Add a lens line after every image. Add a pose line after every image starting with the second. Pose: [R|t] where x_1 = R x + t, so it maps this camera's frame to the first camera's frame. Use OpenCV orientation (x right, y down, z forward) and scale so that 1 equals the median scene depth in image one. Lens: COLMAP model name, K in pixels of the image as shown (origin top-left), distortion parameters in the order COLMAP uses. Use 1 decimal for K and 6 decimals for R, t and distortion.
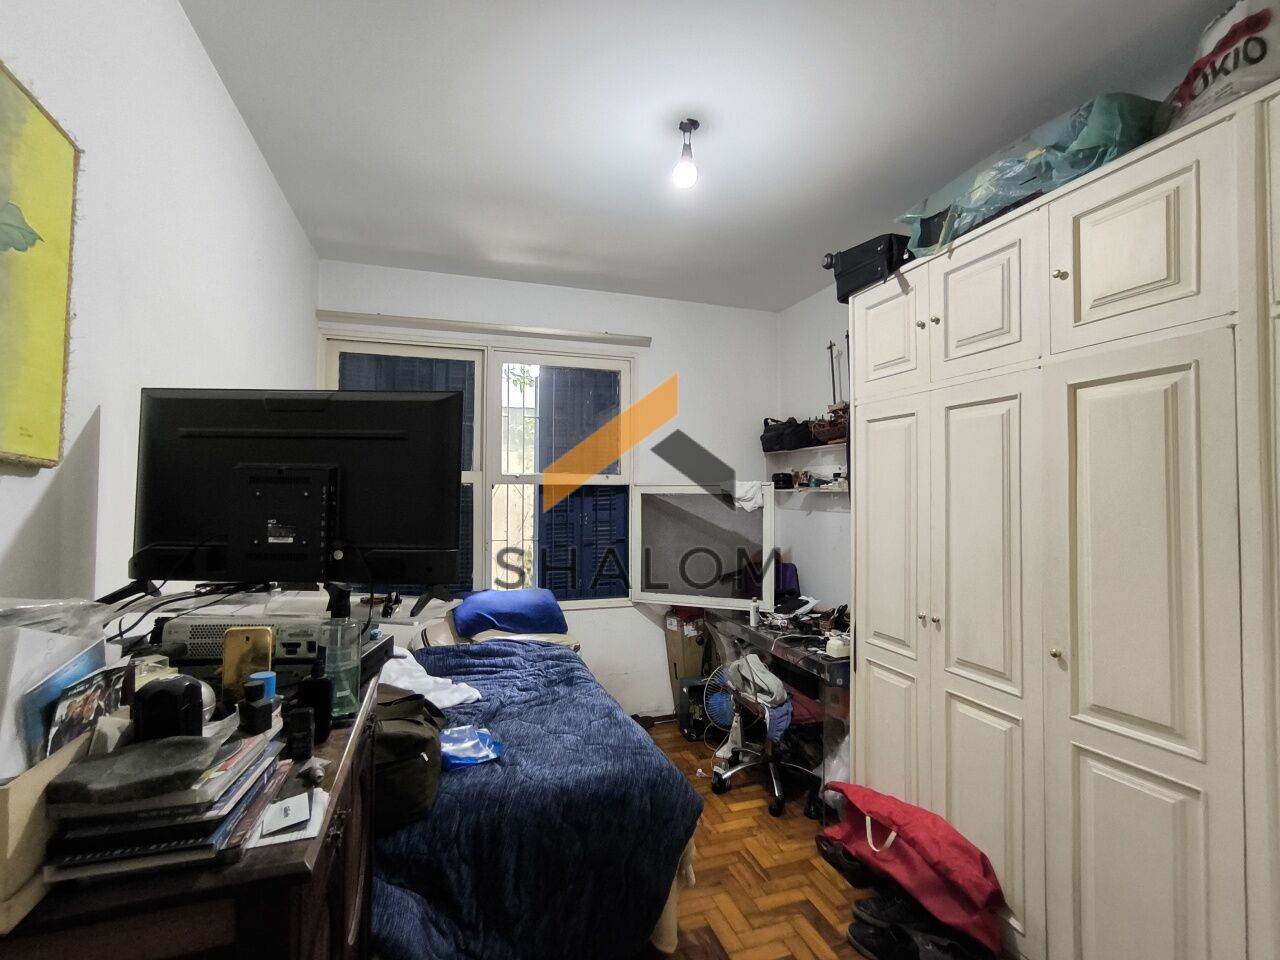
lens RADIAL K [[578.9, 0, 643.5], [0, 578.9, 486.3], [0, 0, 1]] dist [-0.005990, 0.001809]
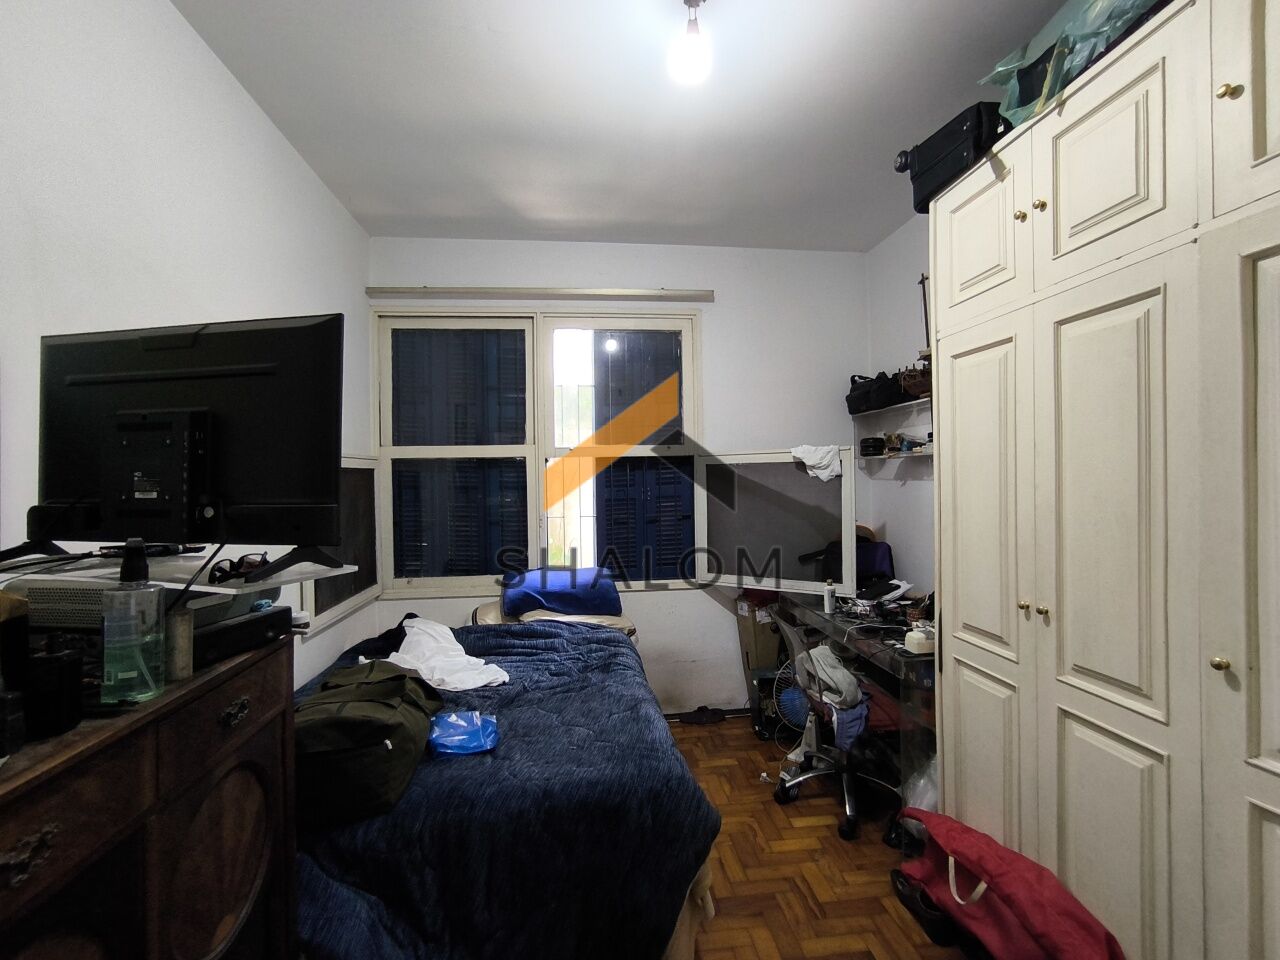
lens RADIAL K [[578.9, 0, 643.5], [0, 578.9, 486.3], [0, 0, 1]] dist [-0.005990, 0.001809]
pose [[0.977371, -0.017724, -0.210790, 0.139283], [0.022980, 0.999482, 0.022511, 0.036537], [0.210282, -0.026845, 0.977272, 0.143810]]
